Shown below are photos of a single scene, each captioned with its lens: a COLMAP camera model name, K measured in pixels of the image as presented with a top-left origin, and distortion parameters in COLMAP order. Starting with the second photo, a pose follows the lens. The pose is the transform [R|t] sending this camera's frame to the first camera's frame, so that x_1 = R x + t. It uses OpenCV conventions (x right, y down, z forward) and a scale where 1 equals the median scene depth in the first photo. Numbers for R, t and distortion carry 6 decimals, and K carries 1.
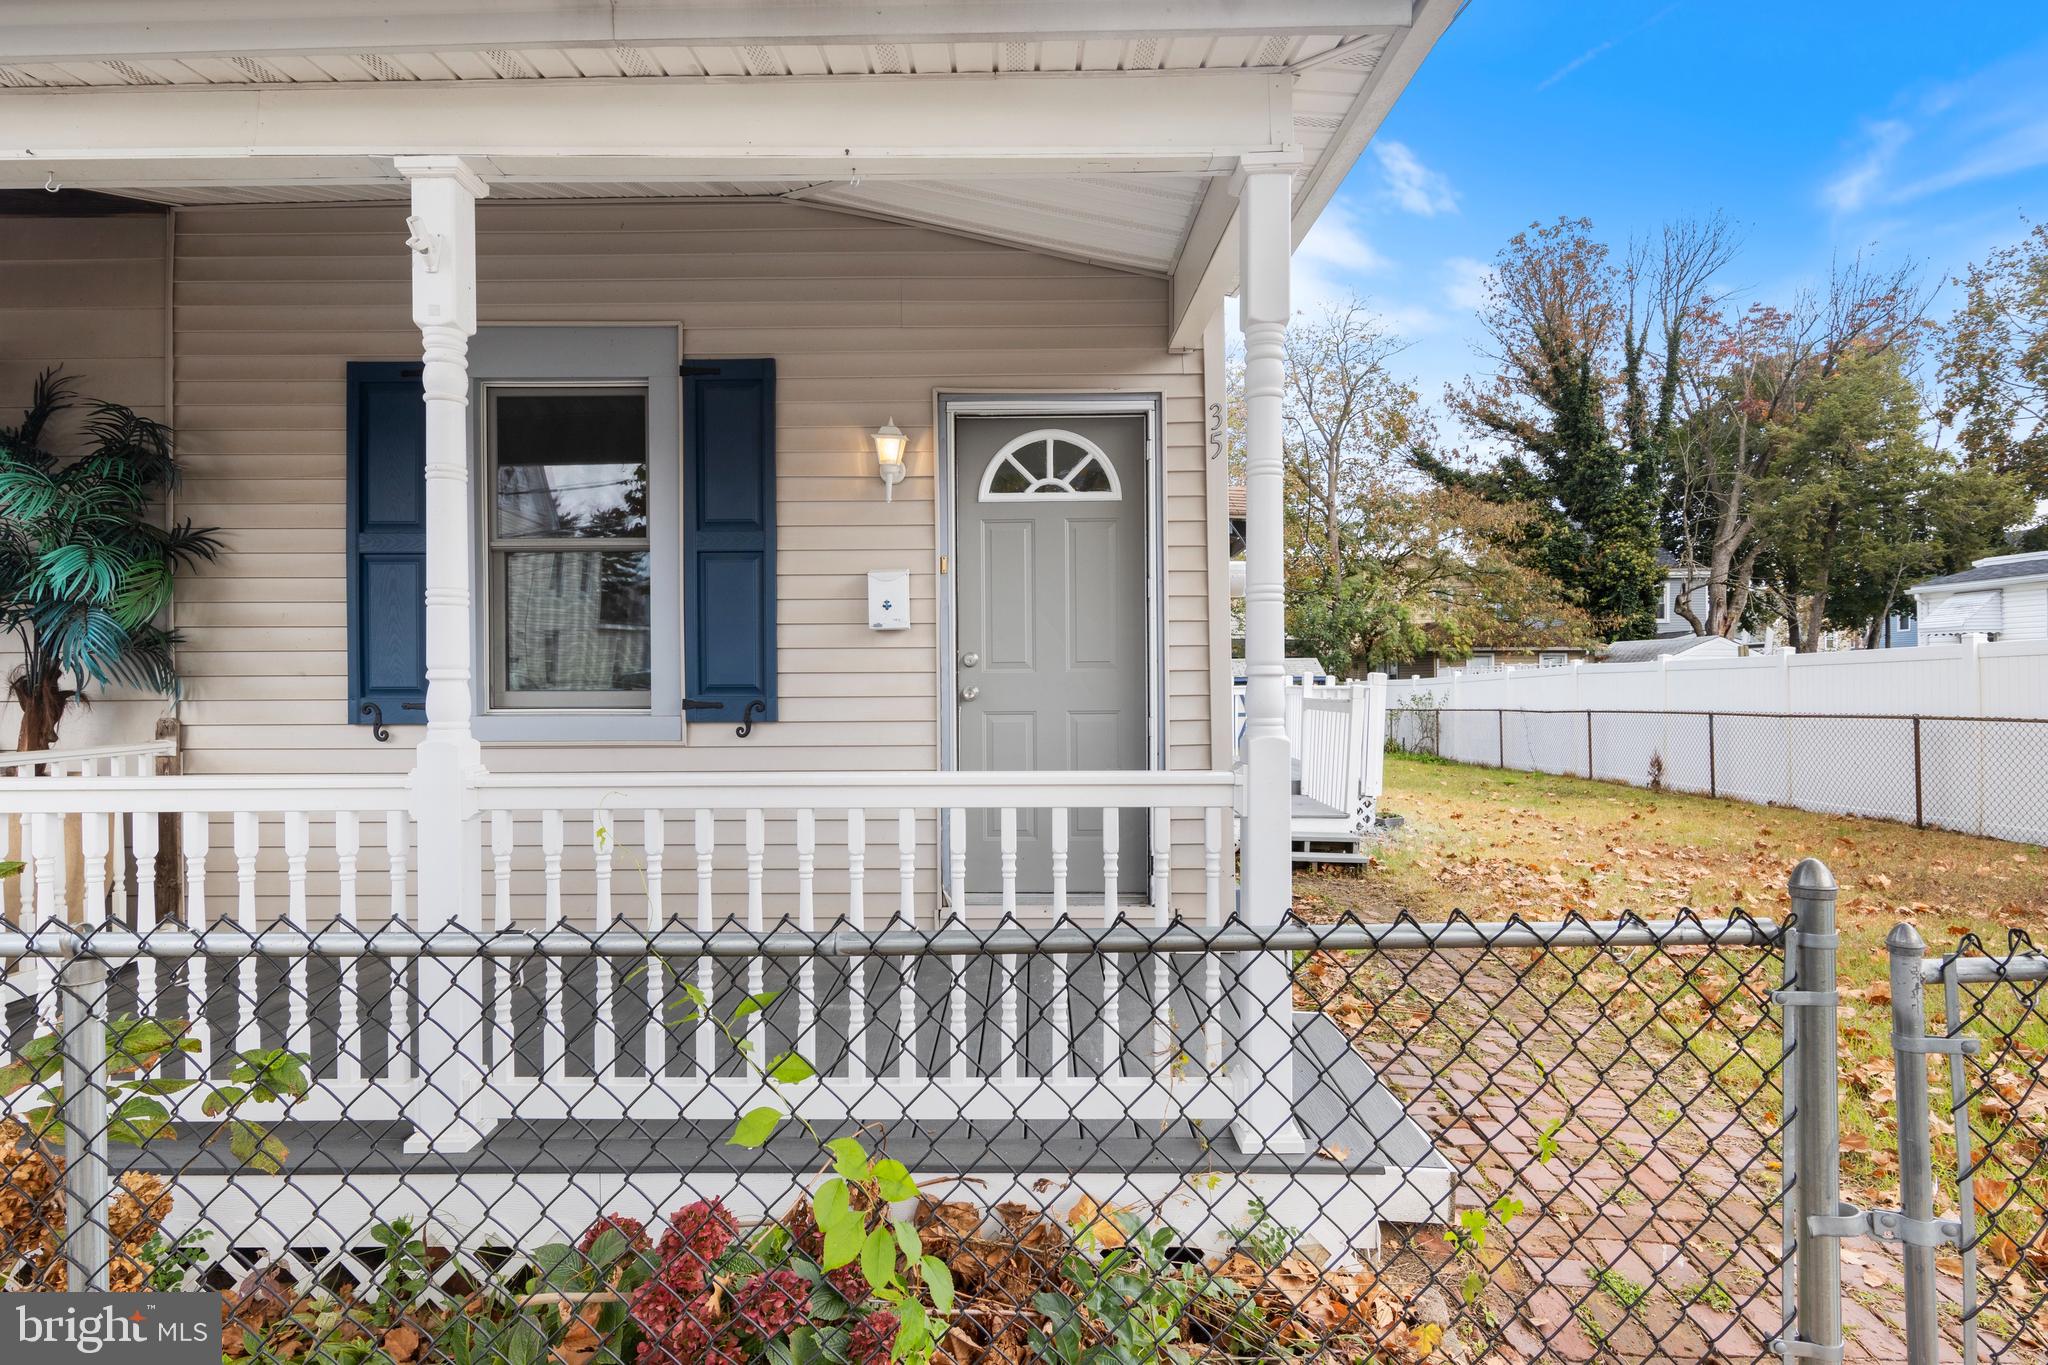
lens RADIAL K [[1052.4, 0, 1020.2], [0, 1052.4, 684.2], [0, 0, 1]] dist [0.012121, -0.003407]
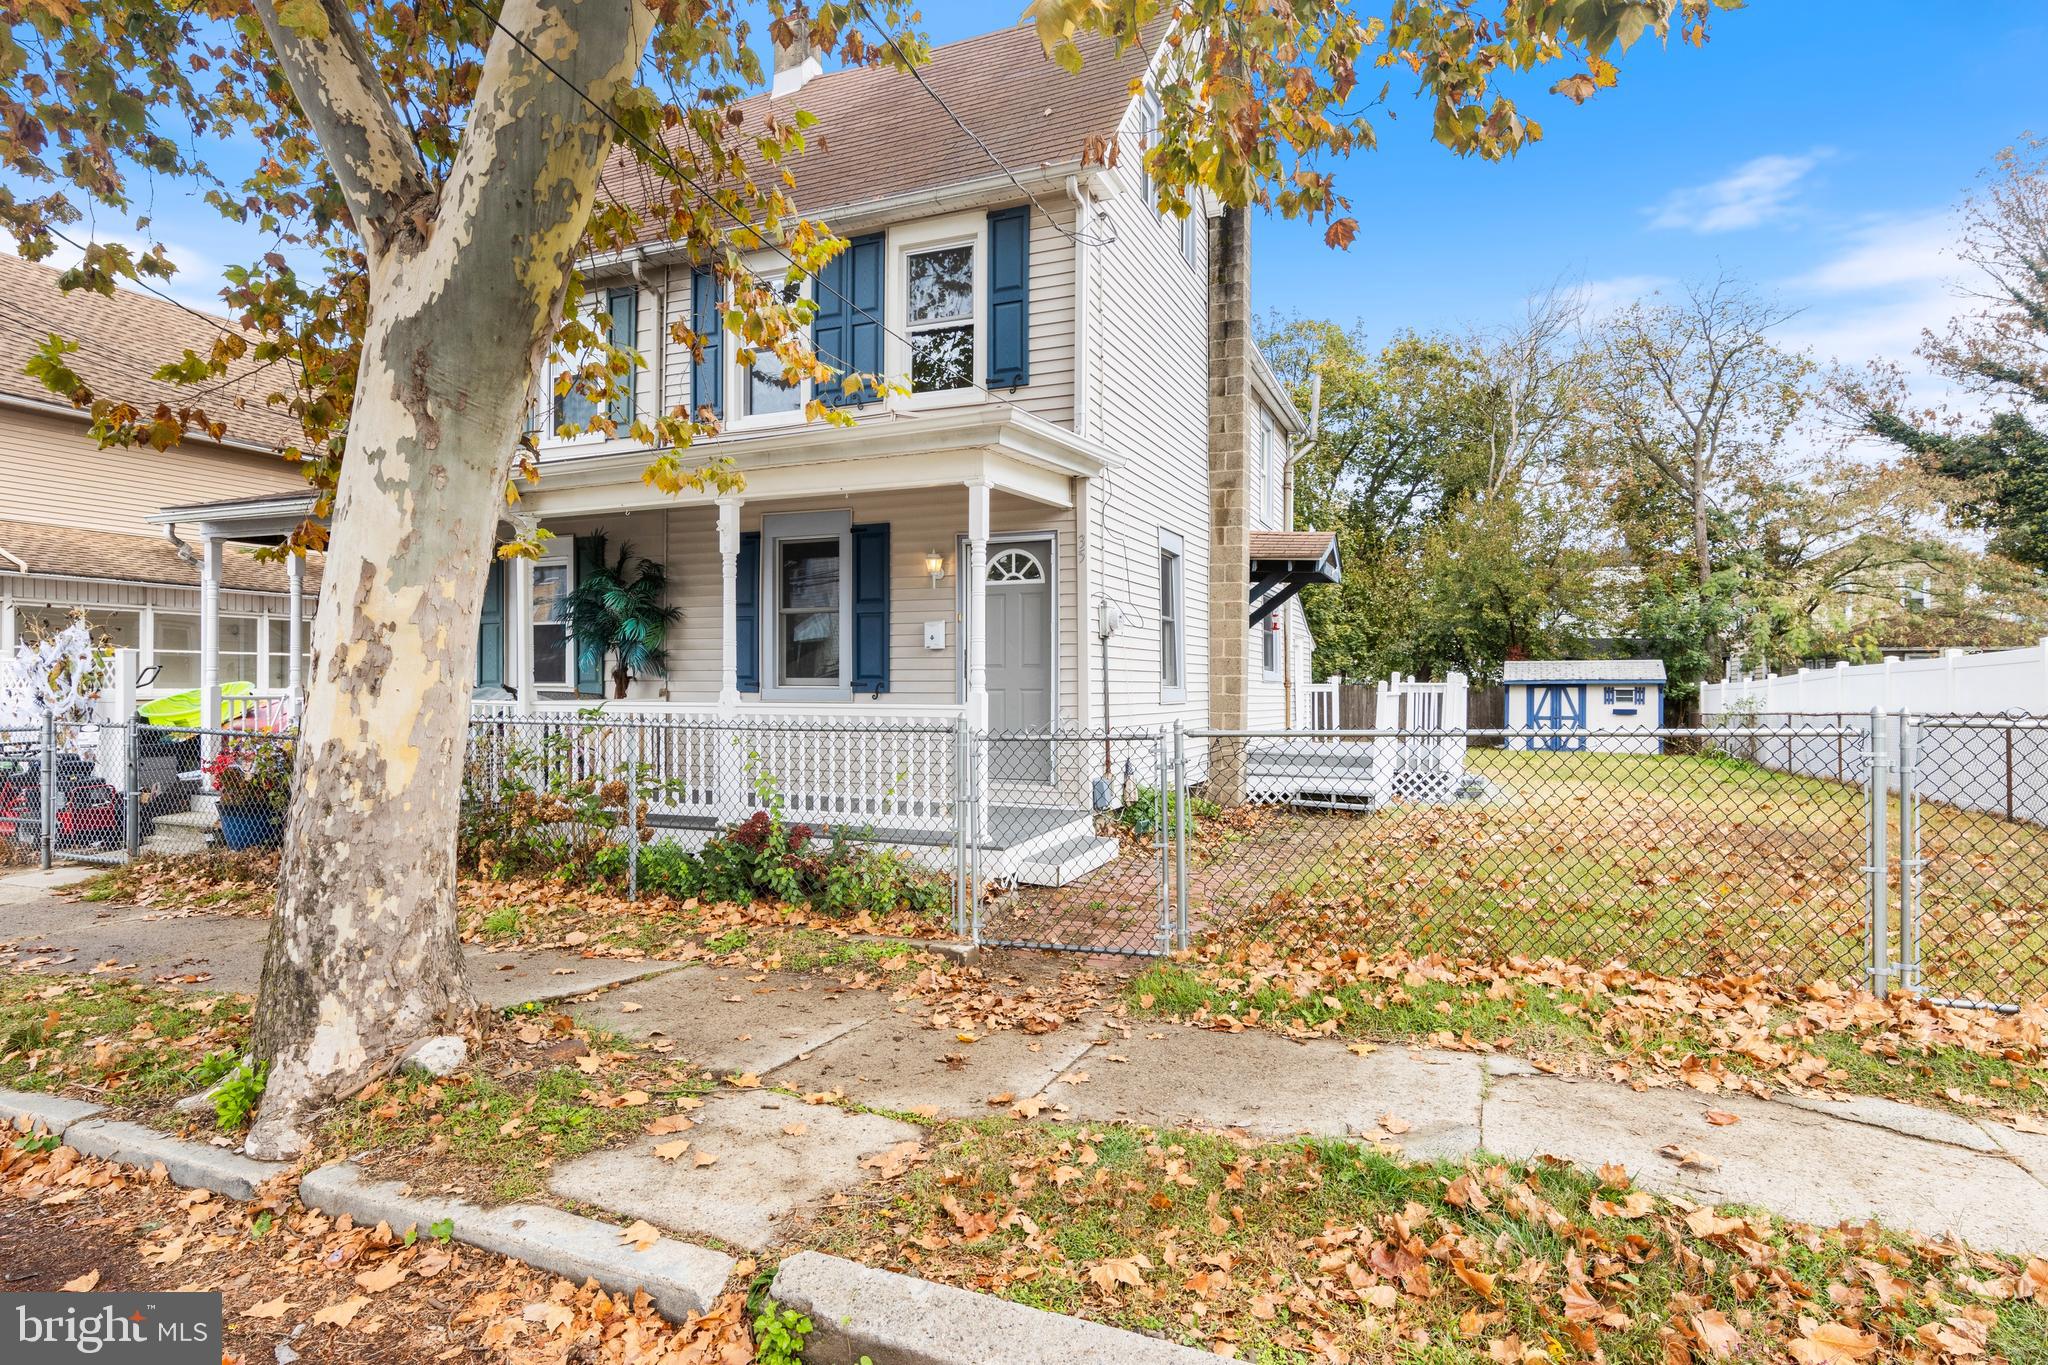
lens RADIAL K [[1137.3, 0, 1027.8], [0, 1137.3, 692.3], [0, 0, 1]] dist [0.006813, 0.000670]
pose [[0.923153, 0.008509, -0.384338, 0.118729], [-0.007176, 0.999962, 0.004901, 0.002877], [0.384365, -0.001767, 0.923180, -0.132742]]
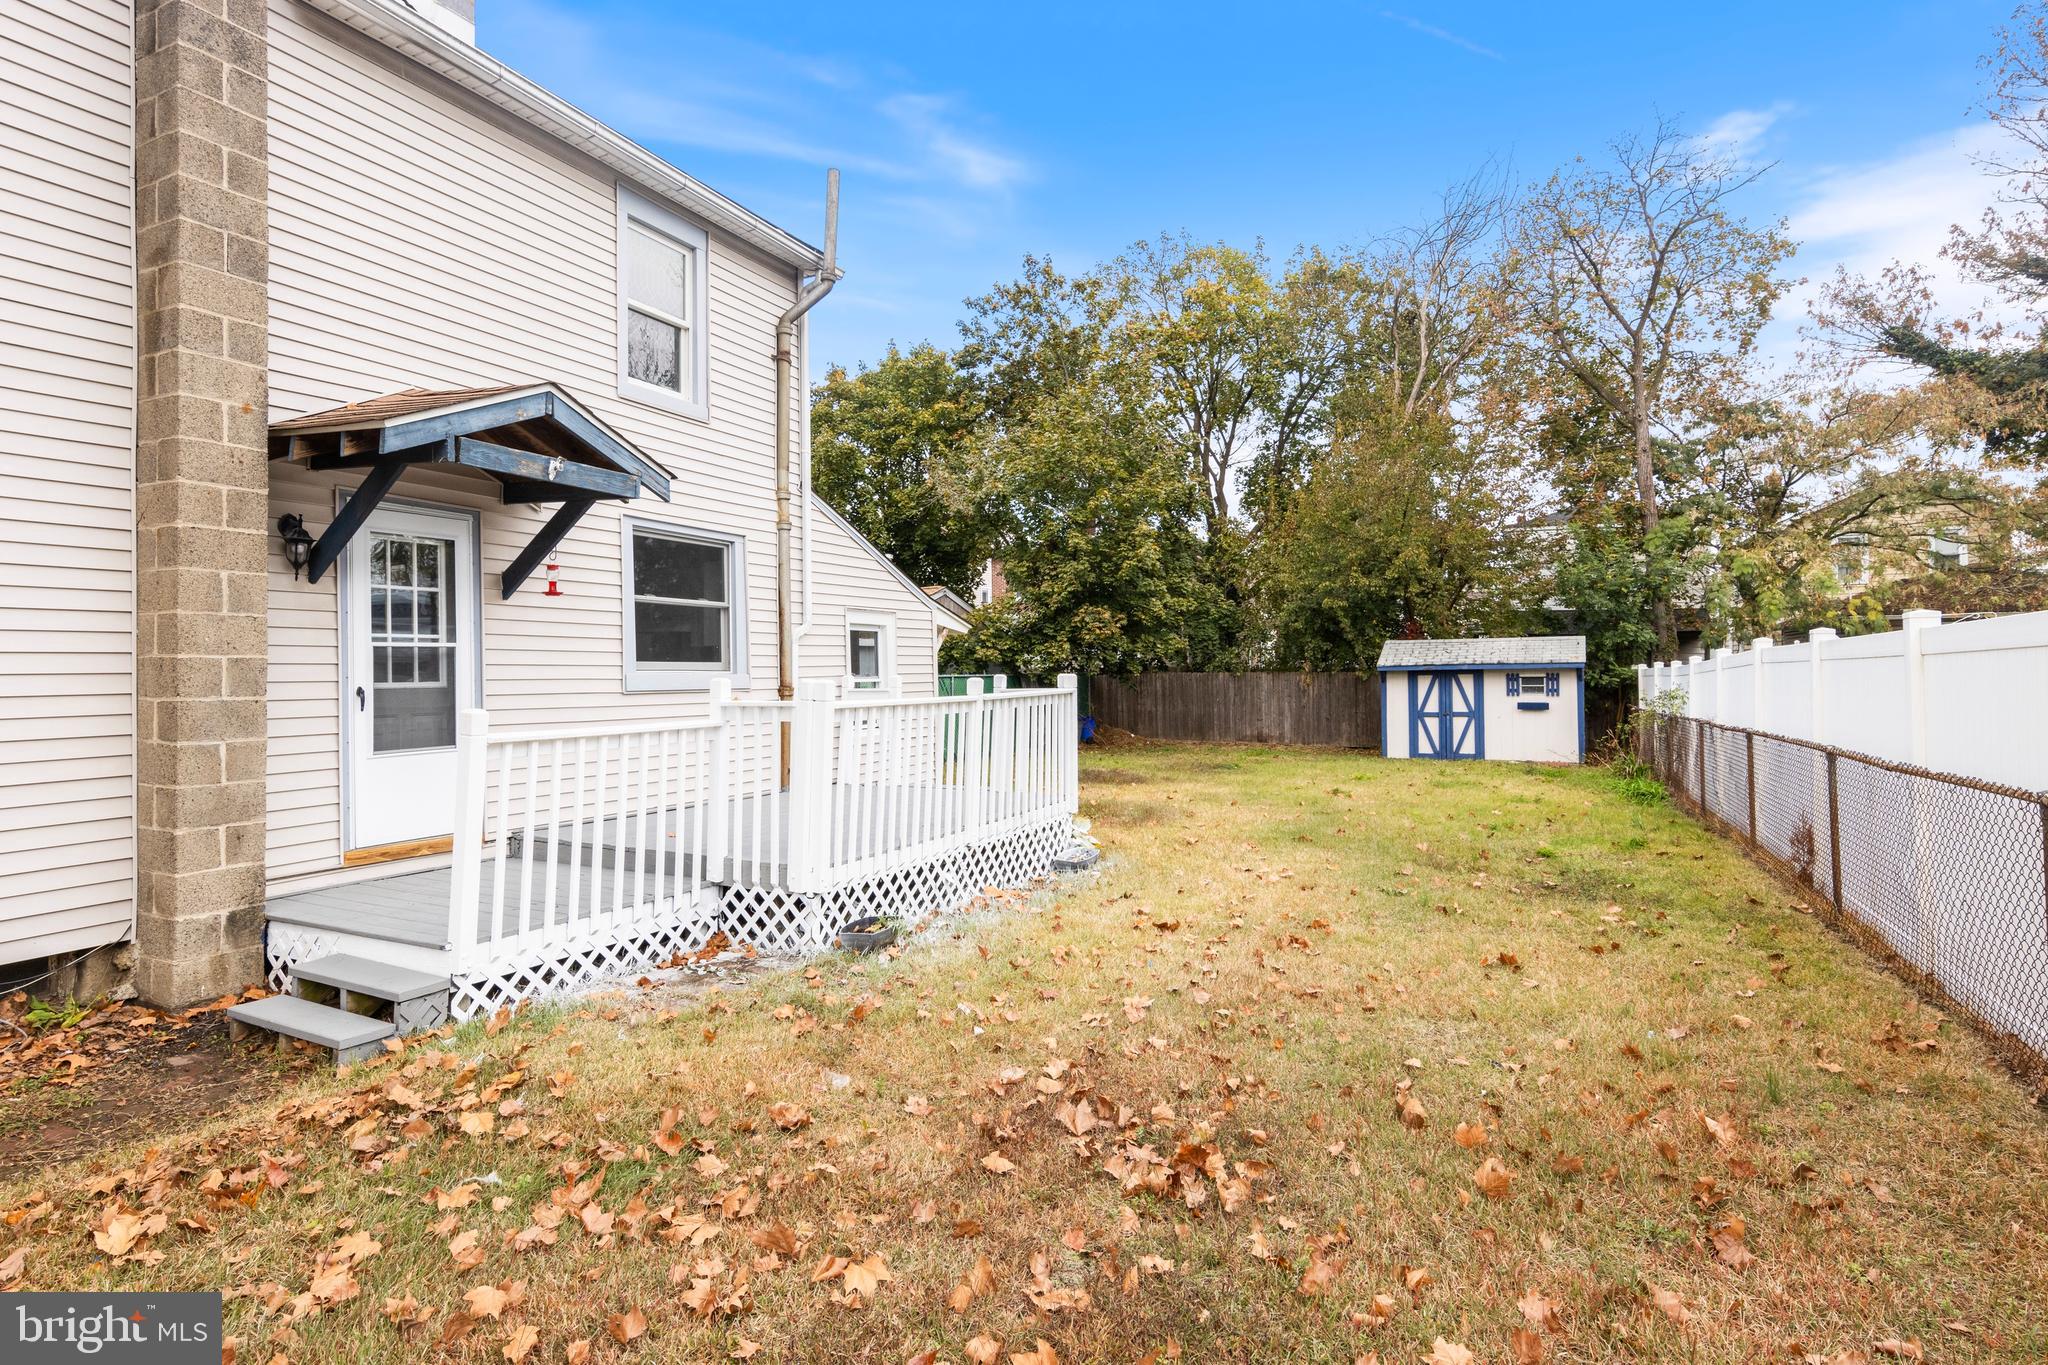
lens RADIAL K [[1052.4, 0, 1070.6], [0, 1052.4, 658.6], [0, 0, 1]] dist [0.012121, -0.003407]
pose [[0.902794, -0.009262, -0.429974, 0.218165], [0.006766, 0.999950, -0.007334, -0.005272], [0.430020, 0.003712, 0.902812, 0.163581]]
